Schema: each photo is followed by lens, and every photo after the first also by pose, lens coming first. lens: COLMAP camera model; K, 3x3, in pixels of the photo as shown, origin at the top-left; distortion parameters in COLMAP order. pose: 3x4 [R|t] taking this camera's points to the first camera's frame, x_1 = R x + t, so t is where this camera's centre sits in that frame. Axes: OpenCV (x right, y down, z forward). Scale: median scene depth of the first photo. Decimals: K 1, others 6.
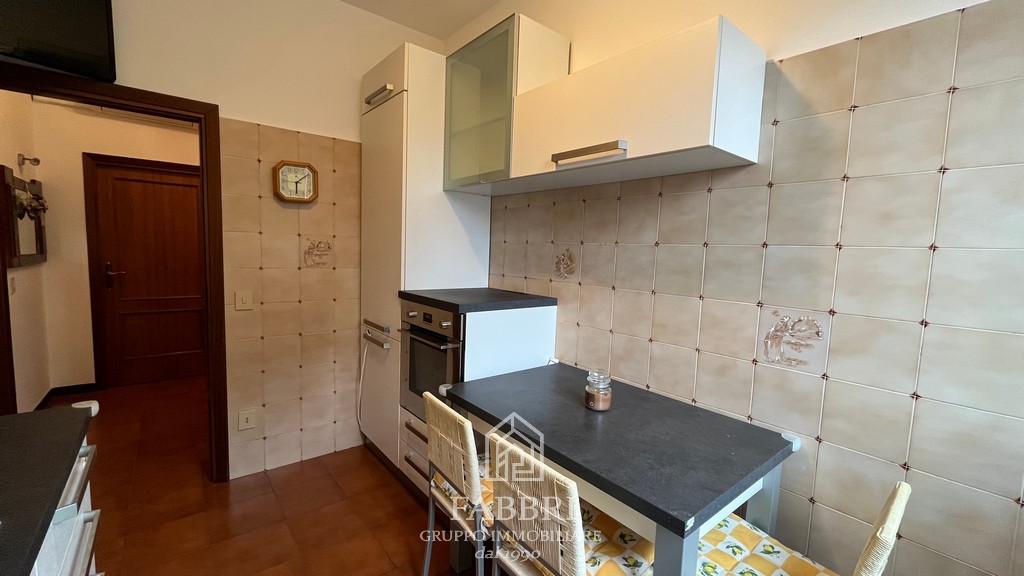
lens RADIAL K [[416.7, 0, 509.8], [0, 416.7, 286.2], [0, 0, 1]] dist [-0.000763, -0.000413]
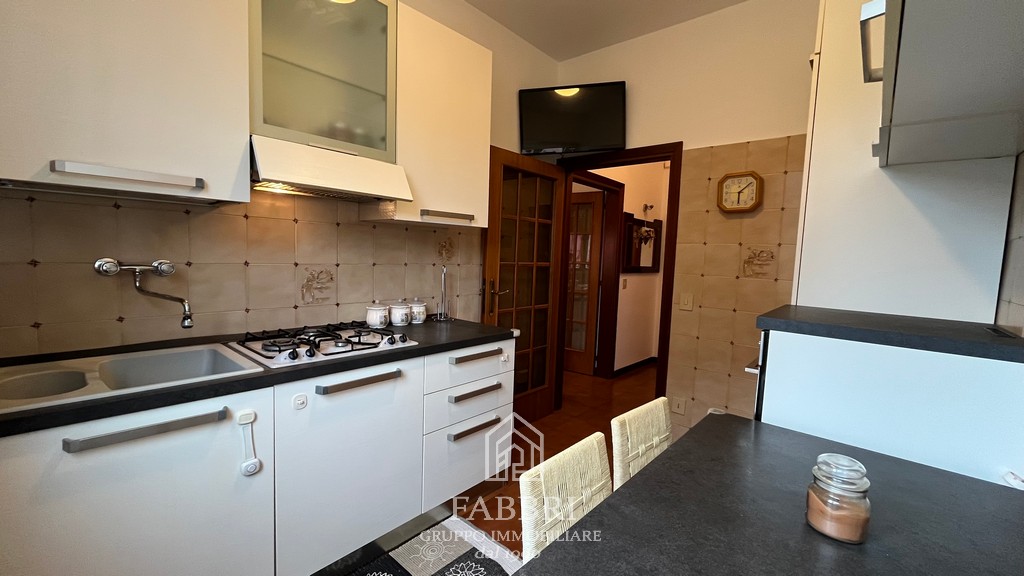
lens RADIAL K [[416.7, 0, 509.8], [0, 416.7, 286.2], [0, 0, 1]] dist [-0.000763, -0.000413]
pose [[0.158431, 0.047347, -0.986234, 0.409193], [-0.117315, 0.992677, 0.028811, 0.013955], [0.980376, 0.111135, 0.162825, 0.308341]]
